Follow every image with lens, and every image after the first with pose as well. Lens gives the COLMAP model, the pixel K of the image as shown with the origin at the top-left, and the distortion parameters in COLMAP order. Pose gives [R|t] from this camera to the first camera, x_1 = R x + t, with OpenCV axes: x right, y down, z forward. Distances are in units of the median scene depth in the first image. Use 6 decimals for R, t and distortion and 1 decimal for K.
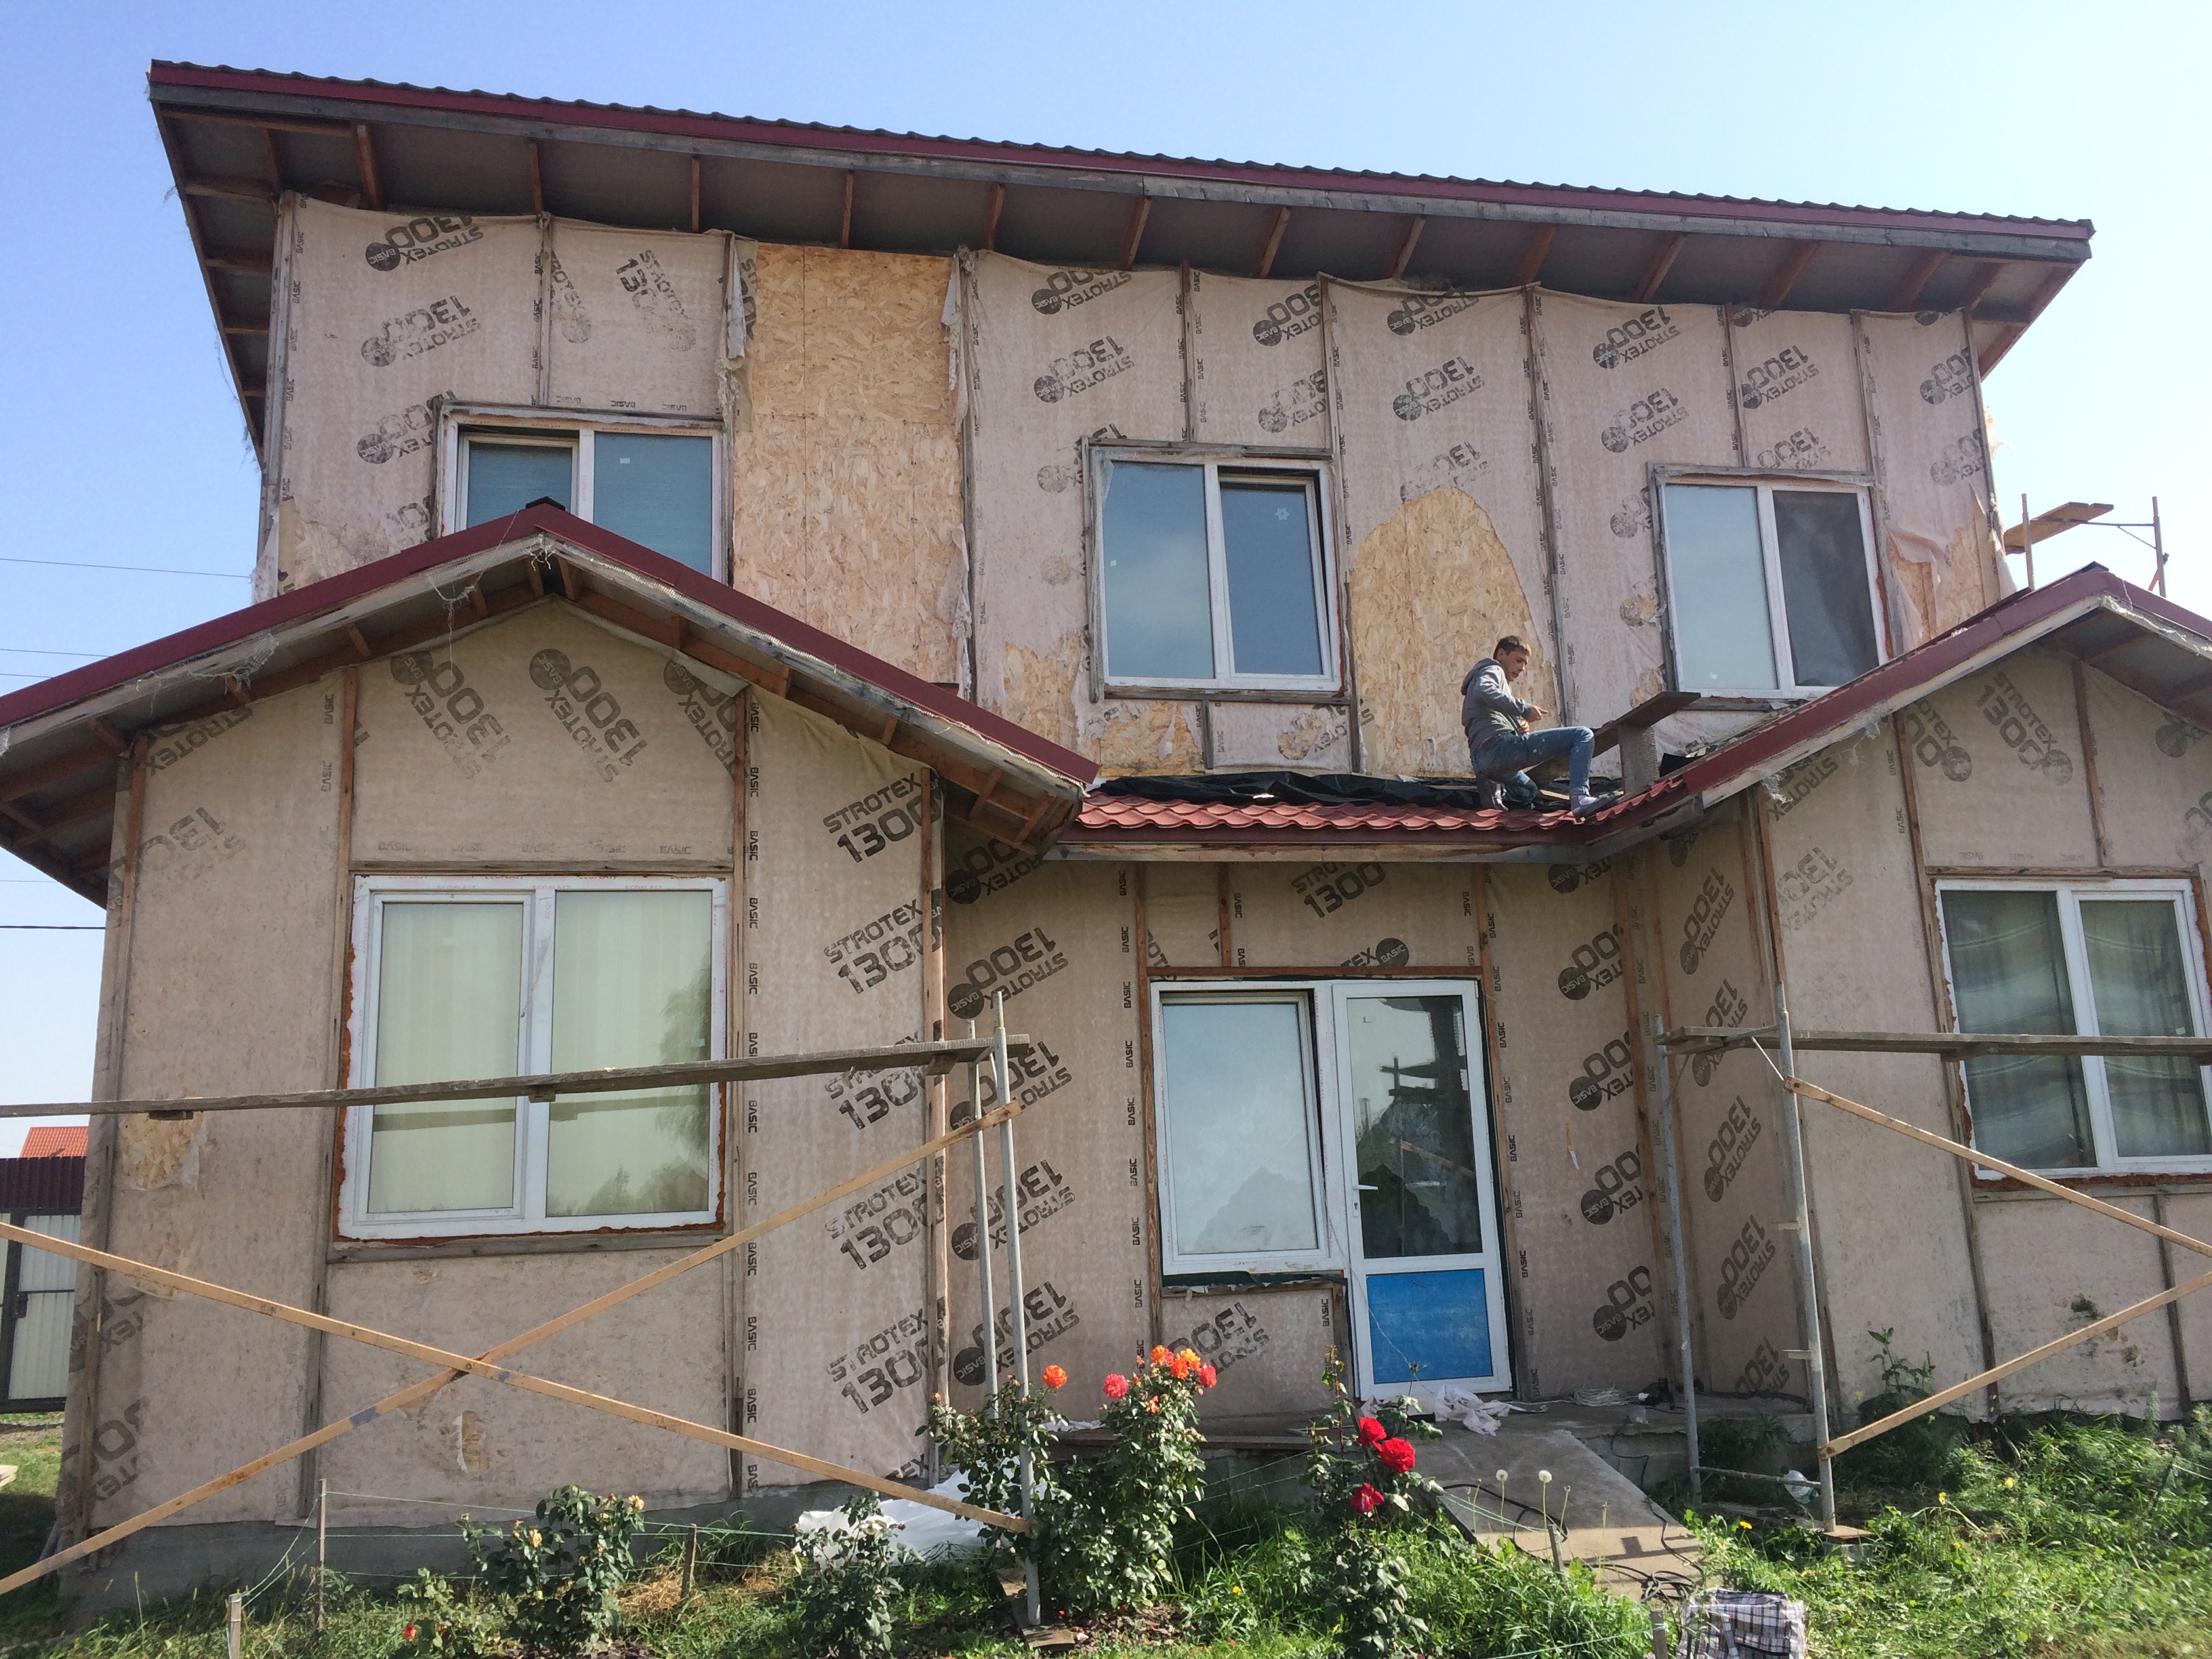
lens RADIAL K [[1855.9, 0, 1118.9], [0, 1855.9, 838.1], [0, 0, 1]] dist [0.072813, -0.084066]
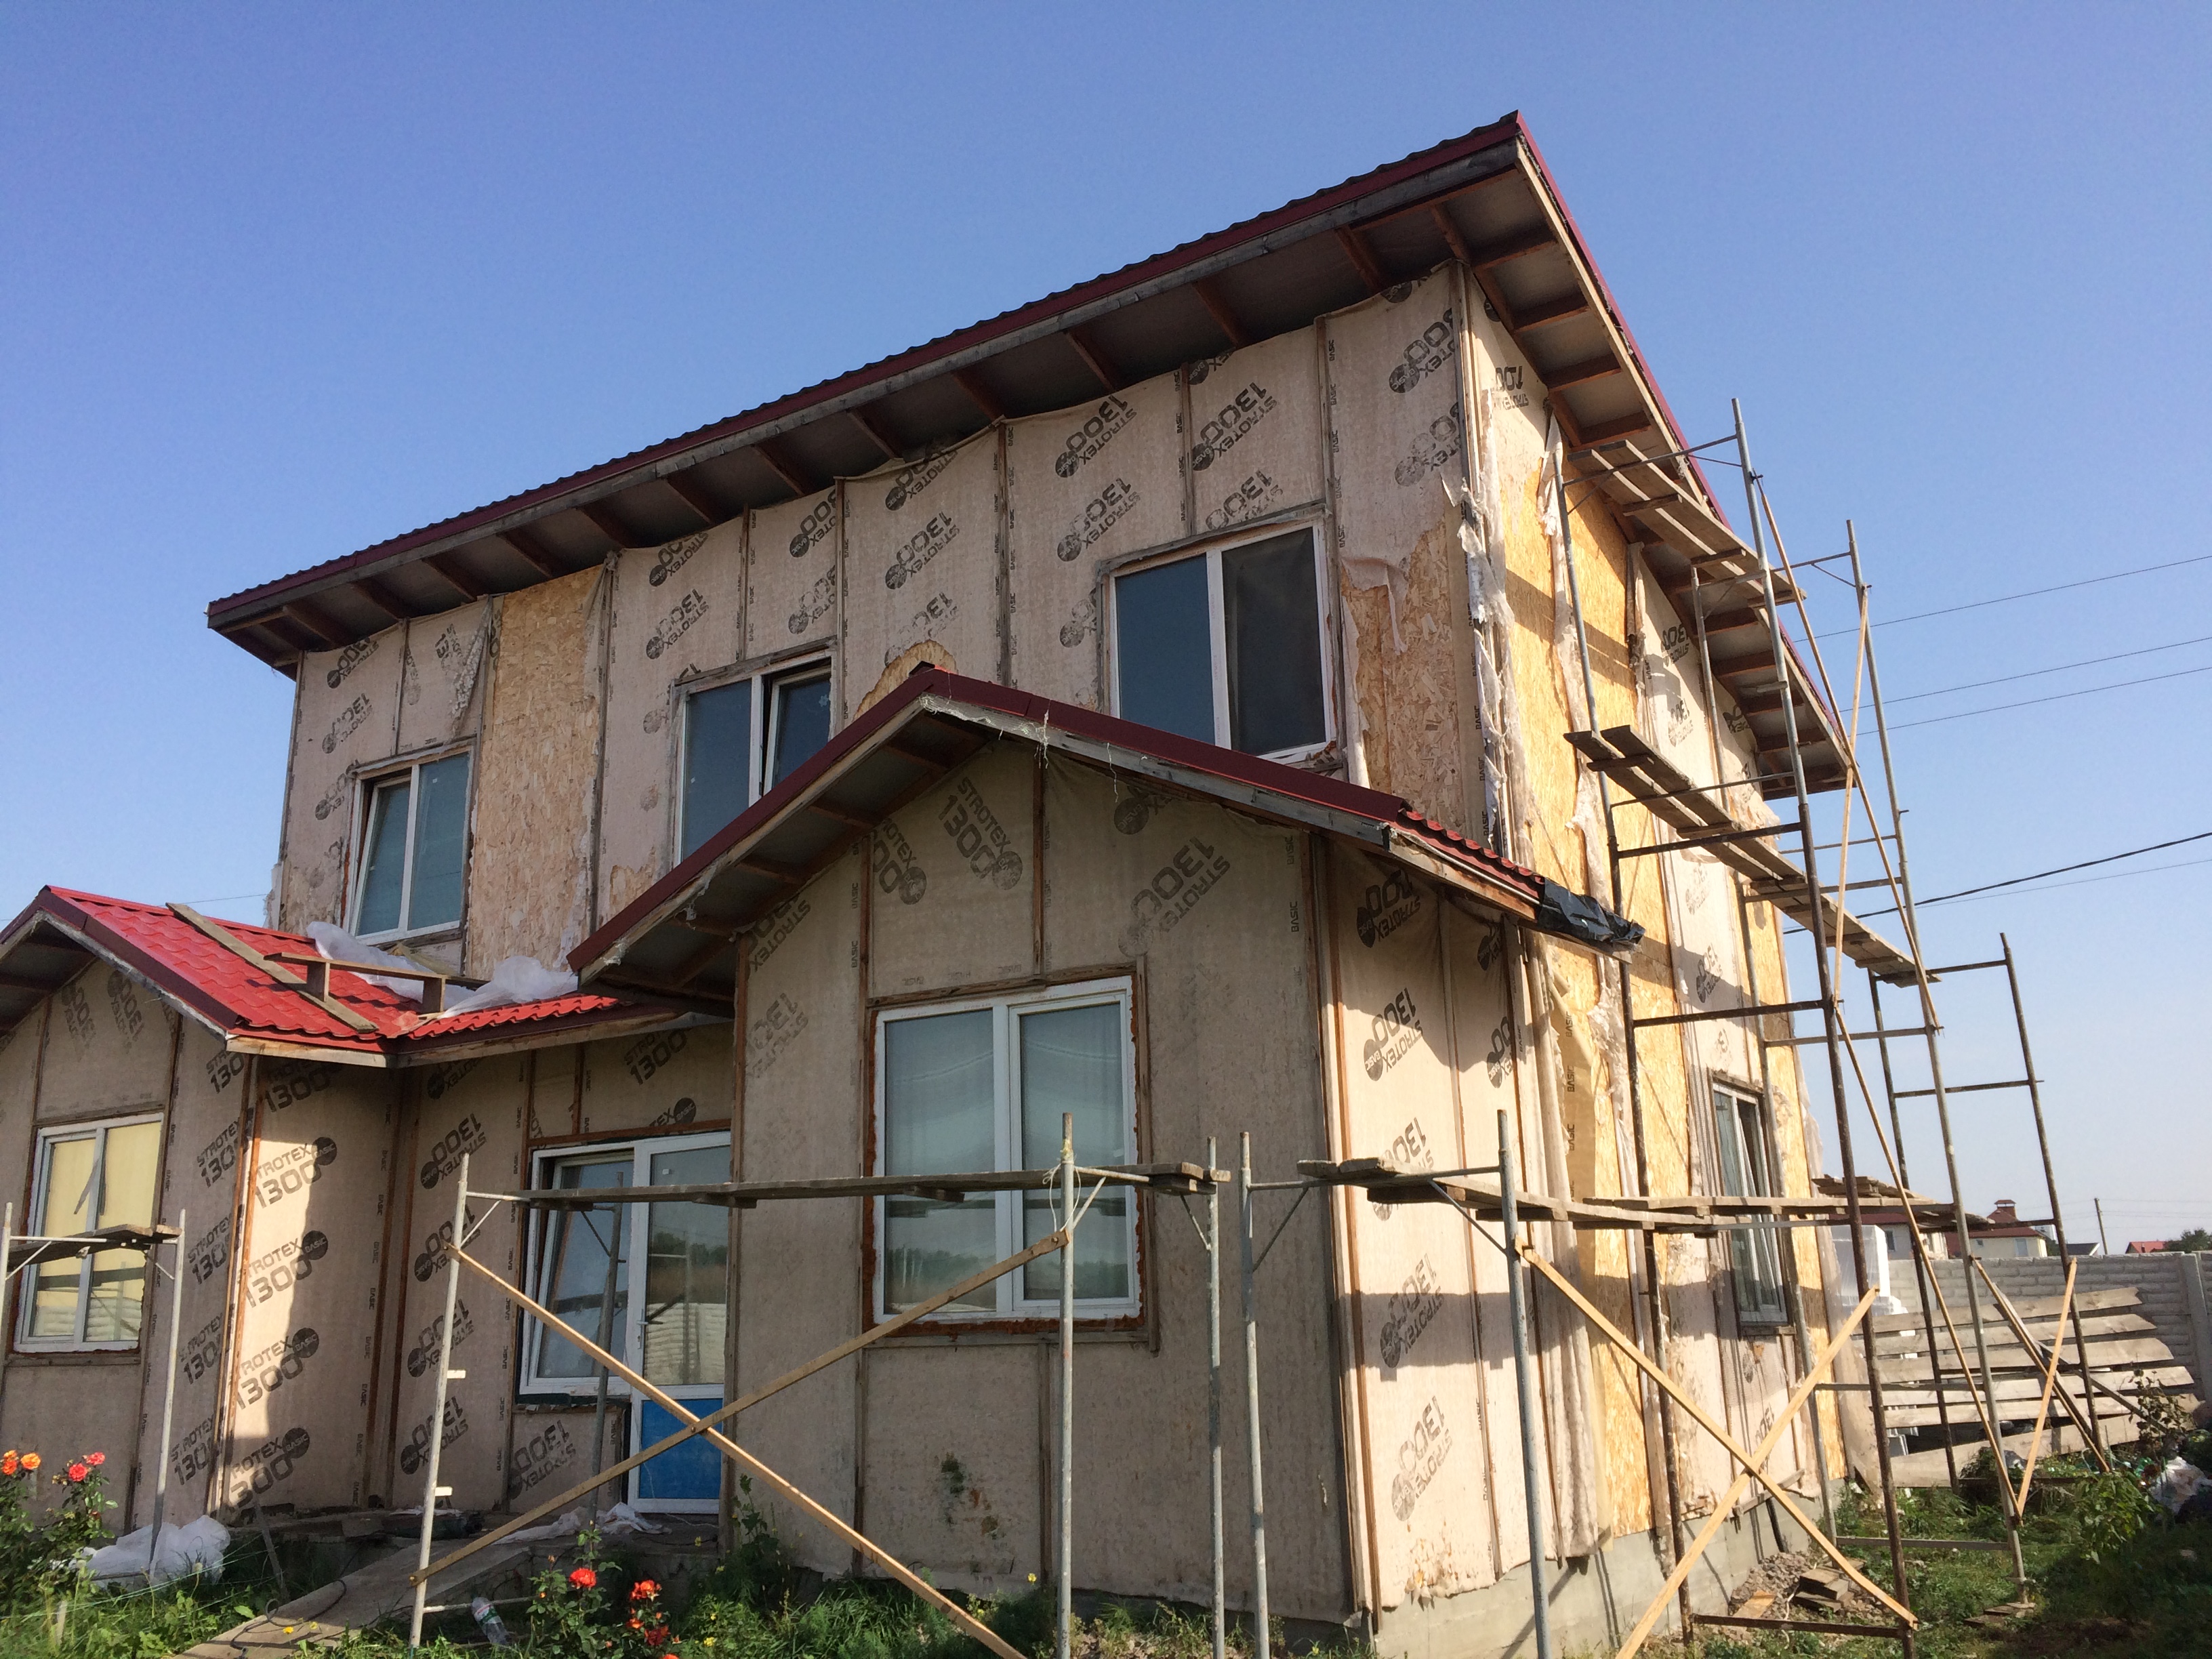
lens RADIAL K [[1855.9, 0, 1110.5], [0, 1855.9, 837.9], [0, 0, 1]] dist [0.072813, -0.084066]
pose [[0.712974, -0.158432, -0.683058, 1.061009], [0.136620, 0.986858, -0.086293, 0.029411], [0.687752, -0.031795, 0.725249, 0.341171]]
